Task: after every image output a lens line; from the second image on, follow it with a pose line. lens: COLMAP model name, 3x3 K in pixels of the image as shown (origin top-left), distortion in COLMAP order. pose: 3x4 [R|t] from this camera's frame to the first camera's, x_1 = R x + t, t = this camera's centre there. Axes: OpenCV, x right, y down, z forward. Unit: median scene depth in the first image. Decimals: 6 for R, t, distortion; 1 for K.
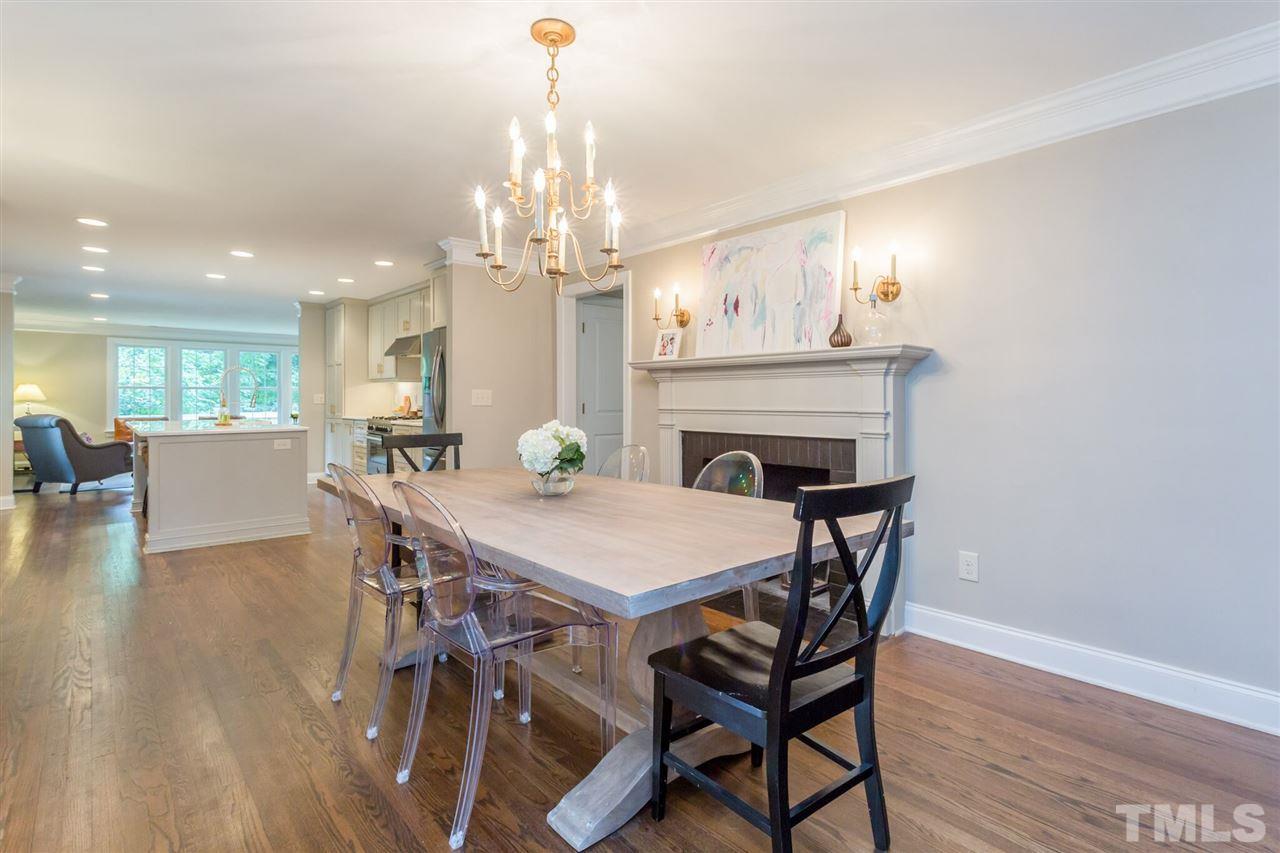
lens RADIAL K [[648.0, 0, 644.5], [0, 648.0, 388.7], [0, 0, 1]] dist [0.022363, -0.000176]
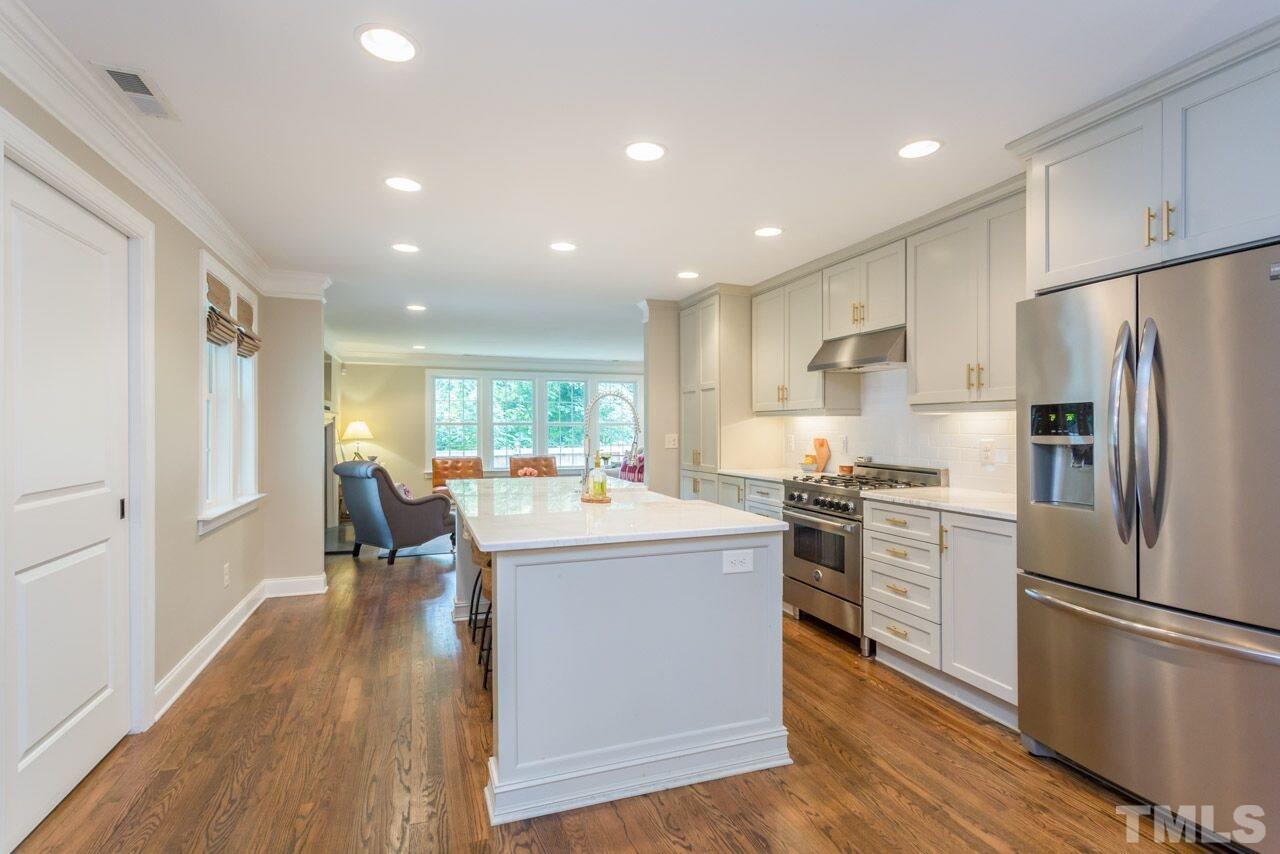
lens RADIAL K [[622.1, 0, 637.2], [0, 622.1, 414.8], [0, 0, 1]] dist [0.010508, 0.000642]
pose [[0.935783, -0.010119, -0.352430, -0.321606], [0.007757, 0.999937, -0.008113, -0.007469], [0.352490, 0.004858, 0.935803, 0.398499]]
